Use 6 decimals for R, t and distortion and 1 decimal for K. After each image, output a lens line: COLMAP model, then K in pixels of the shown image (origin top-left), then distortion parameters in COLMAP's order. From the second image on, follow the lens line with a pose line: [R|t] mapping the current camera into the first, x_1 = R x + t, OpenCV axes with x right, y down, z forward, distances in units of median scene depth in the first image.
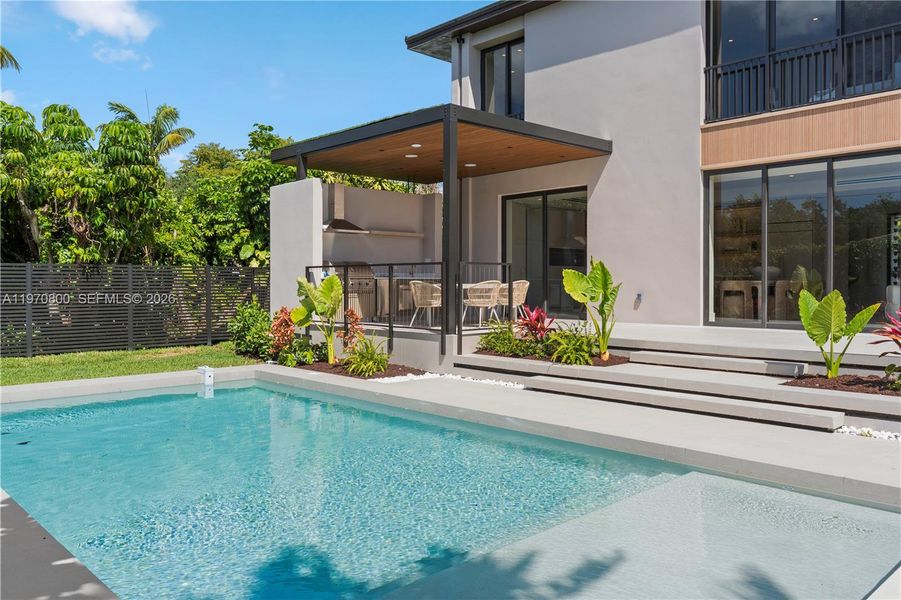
lens RADIAL K [[701.1, 0, 446.2], [0, 701.1, 286.6], [0, 0, 1]] dist [0.001858, -0.001177]
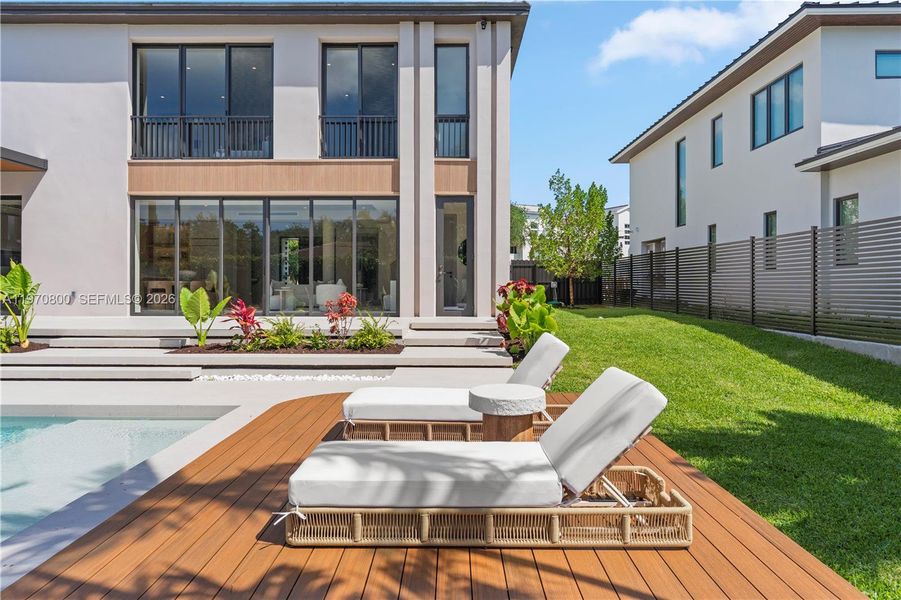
lens RADIAL K [[557.3, 0, 448.7], [0, 557.3, 284.5], [0, 0, 1]] dist [0.000006, -0.000444]
pose [[0.690228, 0.001195, 0.723591, 0.028302], [0.000626, 0.999997, -0.002249, 0.000567], [-0.723591, 0.002005, 0.690226, -0.117053]]
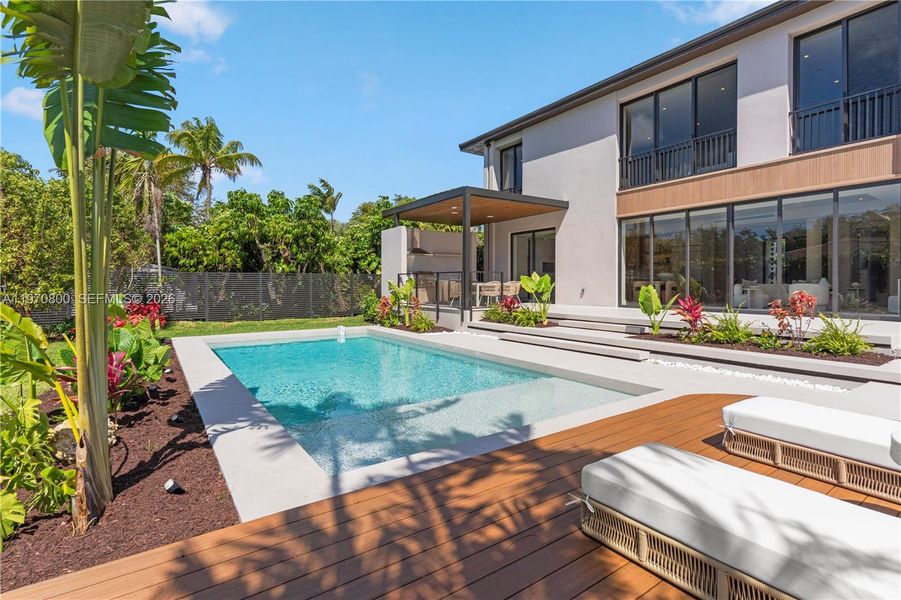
lens RADIAL K [[430.5, 0, 450.0], [0, 430.5, 286.6], [0, 0, 1]] dist [0.001059, 0.000665]
pose [[0.989009, 0.000713, -0.147853, 0.104181], [-0.000229, 0.999995, 0.003290, 0.001187], [0.147855, -0.003220, 0.989004, -0.105746]]
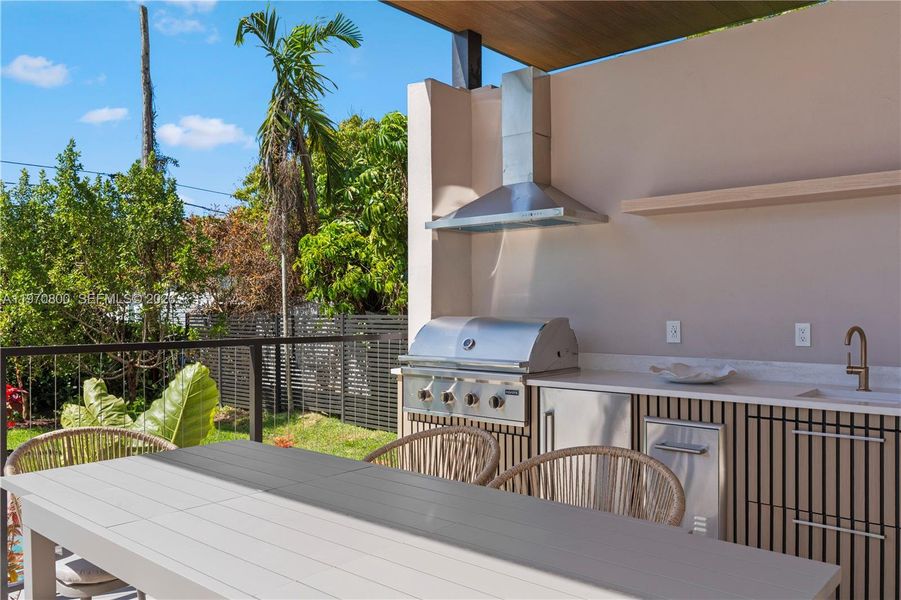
lens RADIAL K [[703.8, 0, 453.3], [0, 703.8, 305.3], [0, 0, 1]] dist [-0.001079, -0.001343]
pose [[0.109331, -0.004454, -0.993995, 0.164628], [-0.011548, 0.999917, -0.005750, -0.040827], [0.993938, 0.012108, 0.109270, 0.972544]]
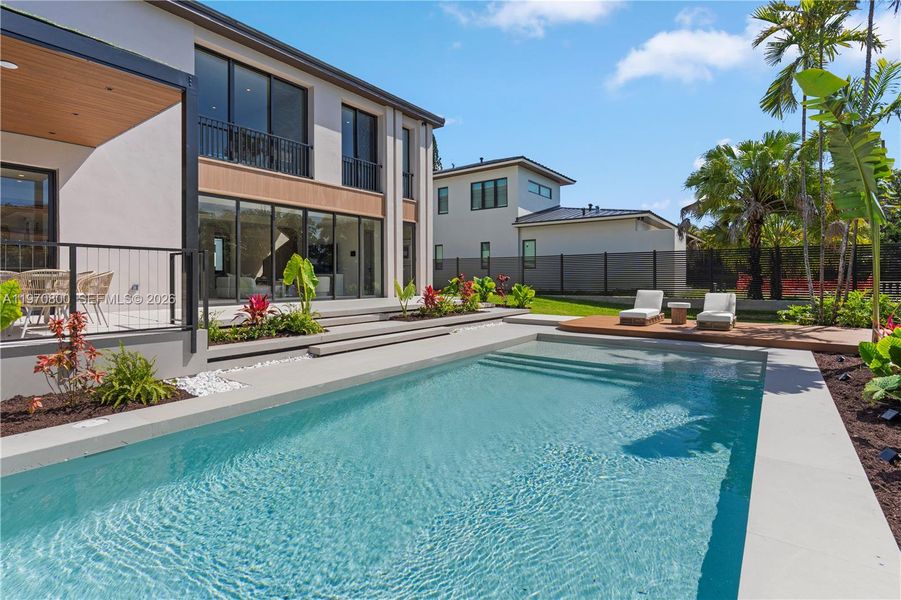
lens RADIAL K [[430.5, 0, 450.0], [0, 430.5, 286.6], [0, 0, 1]] dist [0.001059, 0.000665]
pose [[-0.164103, -0.017403, 0.986290, -0.472529], [0.008767, 0.999779, 0.019099, 0.003982], [-0.986404, 0.011781, -0.163914, 0.607029]]
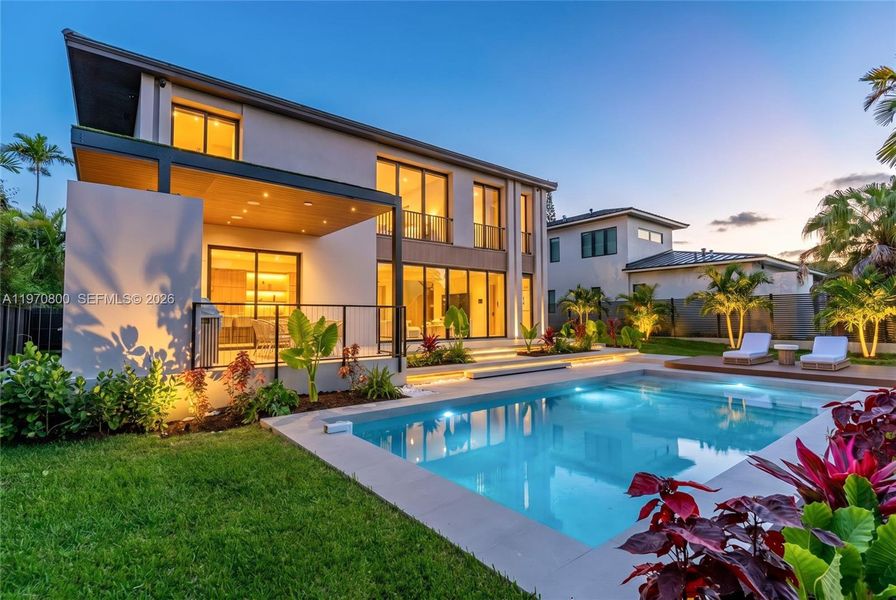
lens RADIAL K [[398.0, 0, 443.1], [0, 398.0, 301.1], [0, 0, 1]] dist [0.000681, 0.000125]
pose [[0.121862, 0.045088, 0.991522, -0.596821], [0.010647, 0.998851, -0.046730, -0.003120], [-0.992490, 0.016251, 0.121242, 0.637909]]
